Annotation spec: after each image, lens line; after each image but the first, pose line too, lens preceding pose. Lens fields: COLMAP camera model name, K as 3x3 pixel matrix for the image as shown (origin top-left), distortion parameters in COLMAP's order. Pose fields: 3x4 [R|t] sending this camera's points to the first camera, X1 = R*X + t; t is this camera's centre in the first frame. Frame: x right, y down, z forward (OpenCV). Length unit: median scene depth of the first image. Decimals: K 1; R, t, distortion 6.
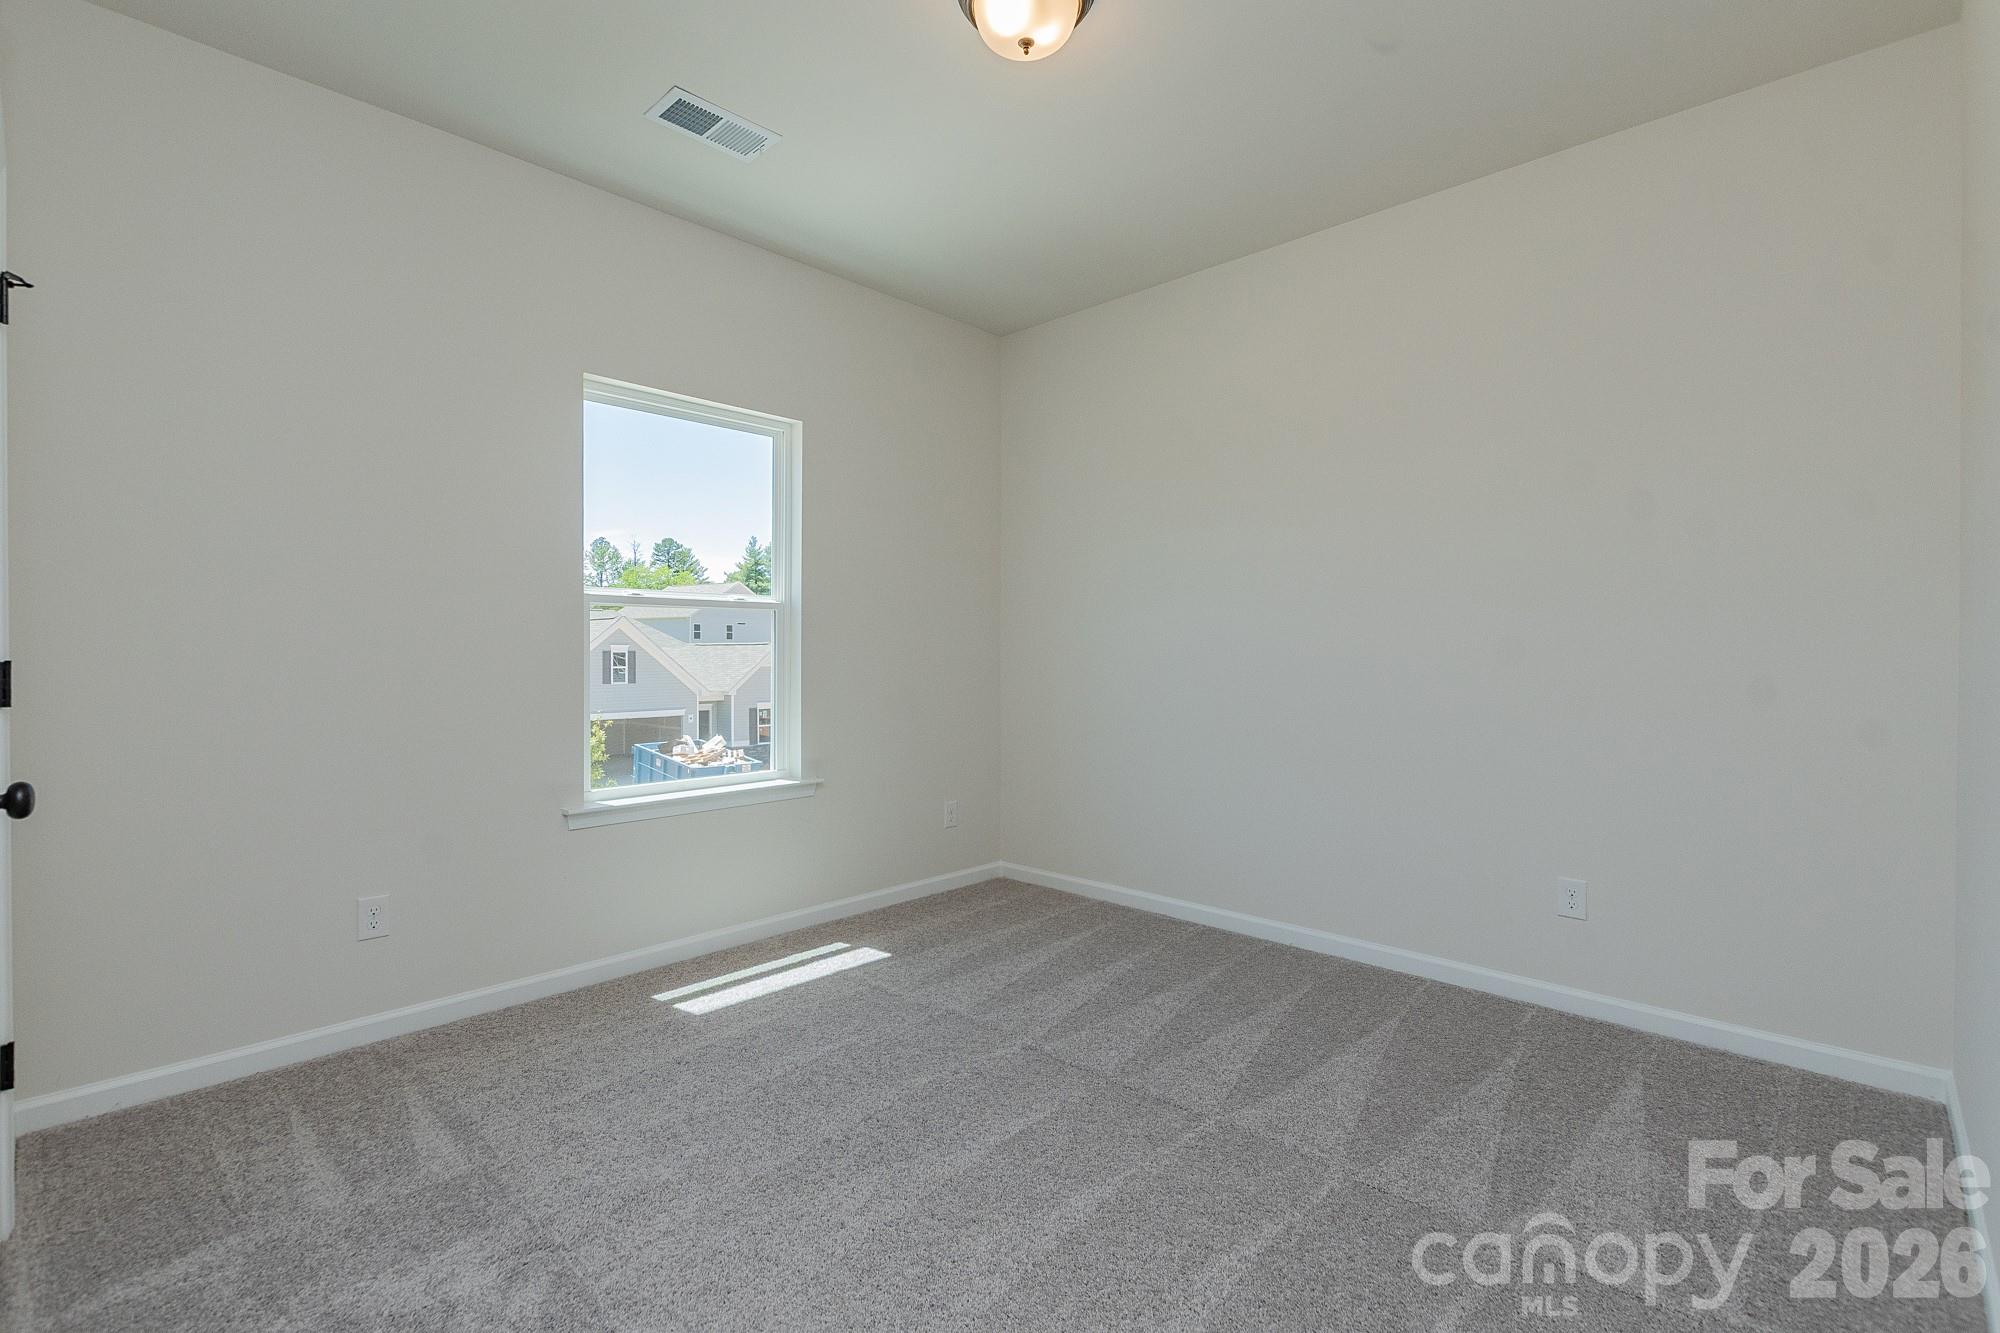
lens RADIAL K [[897.6, 0, 1002.5], [0, 897.6, 659.6], [0, 0, 1]] dist [0.004414, -0.001481]
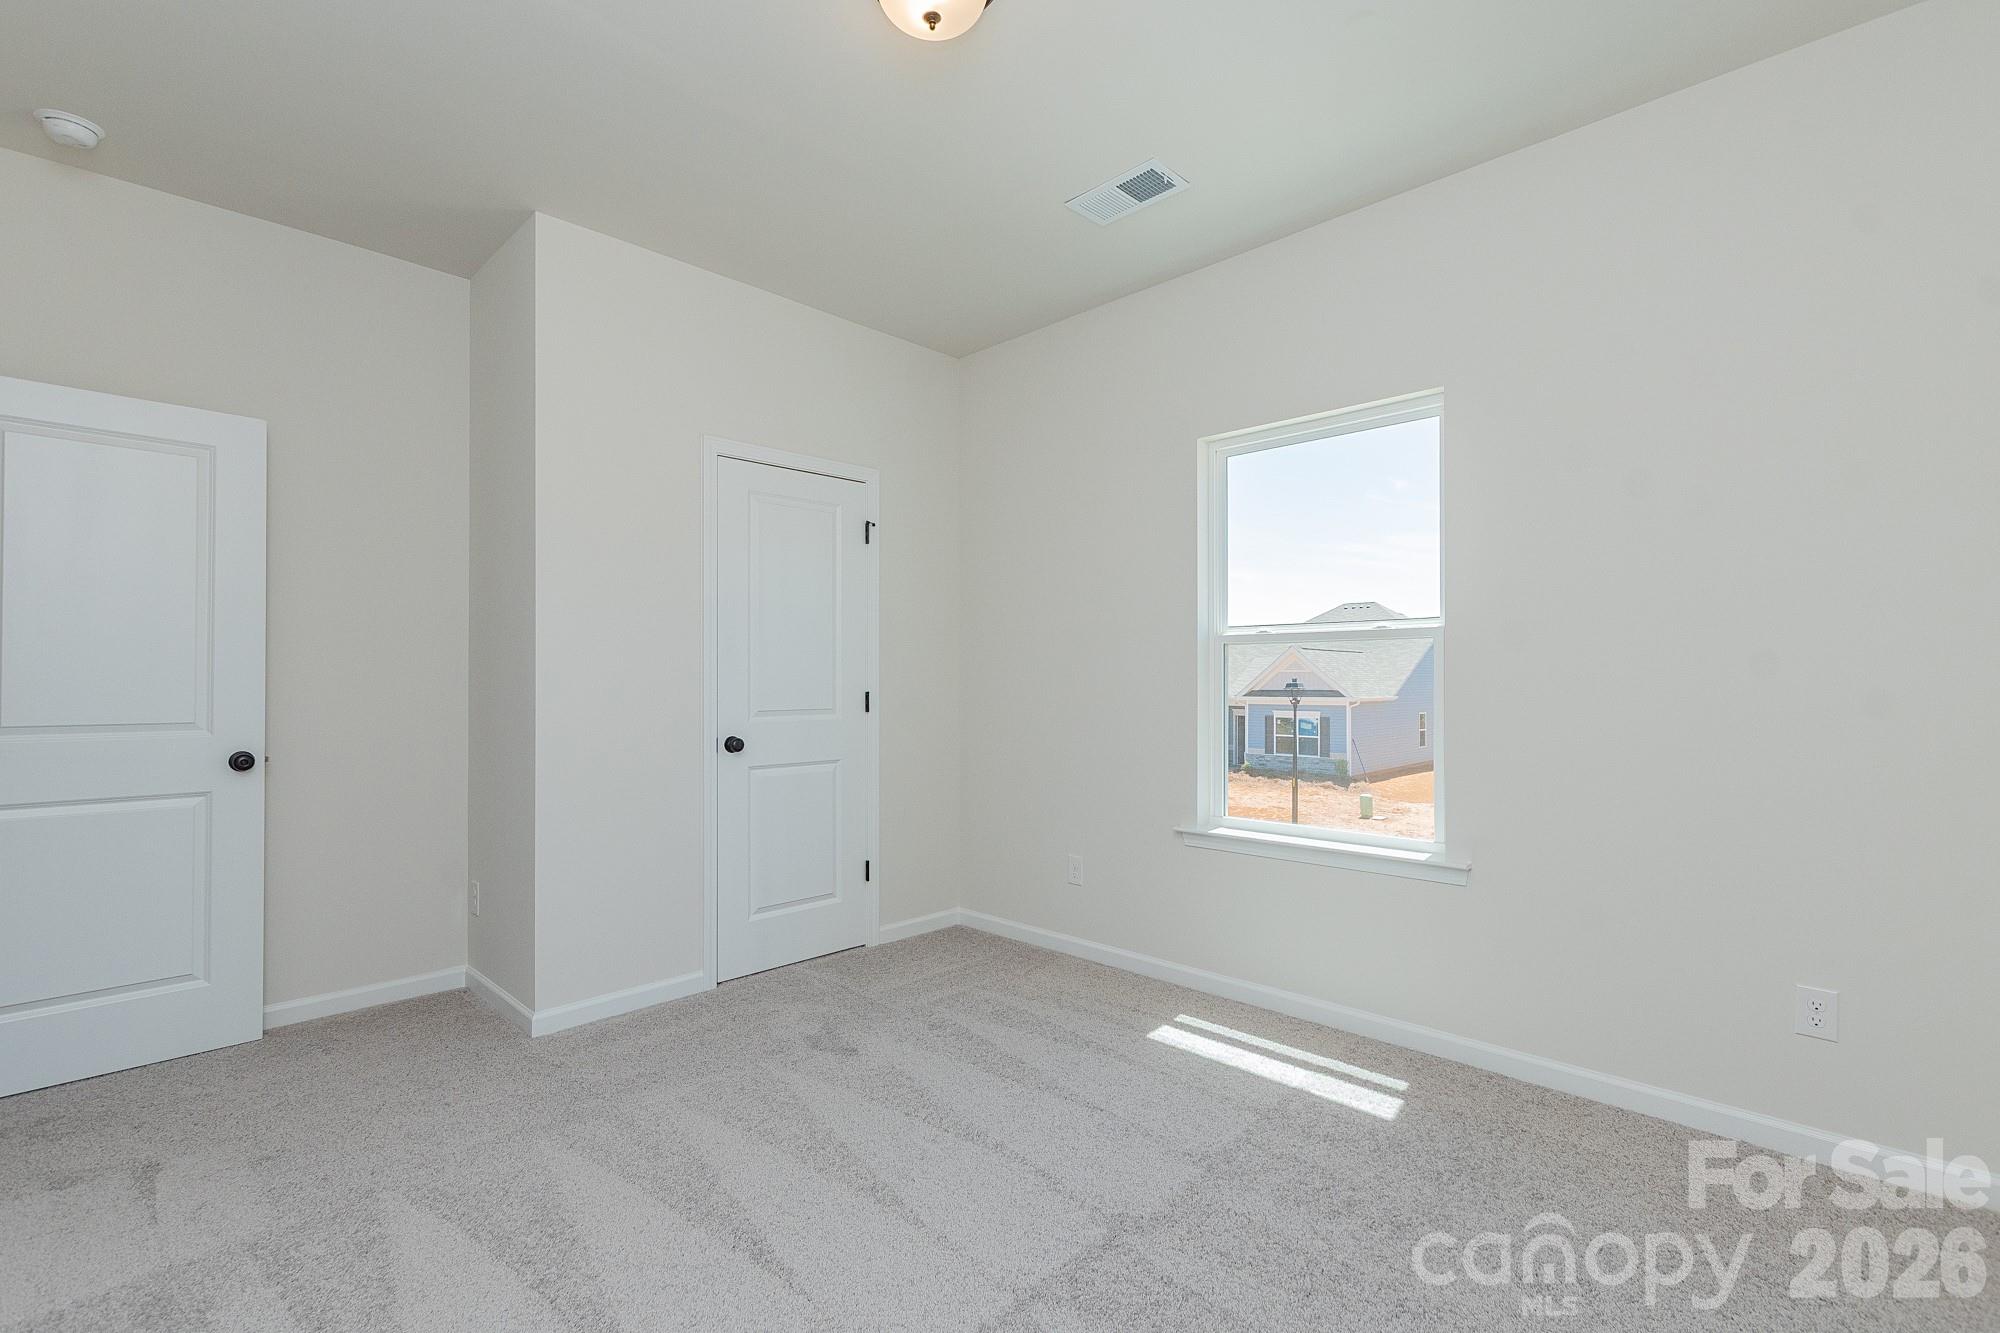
lens RADIAL K [[897.6, 0, 1012.7], [0, 897.6, 676.6], [0, 0, 1]] dist [0.004414, -0.001481]
pose [[-0.016642, -0.008969, -0.999821, 0.615817], [-0.009136, 0.999919, -0.008817, -0.010844], [0.999820, 0.008987, -0.016723, 0.743392]]
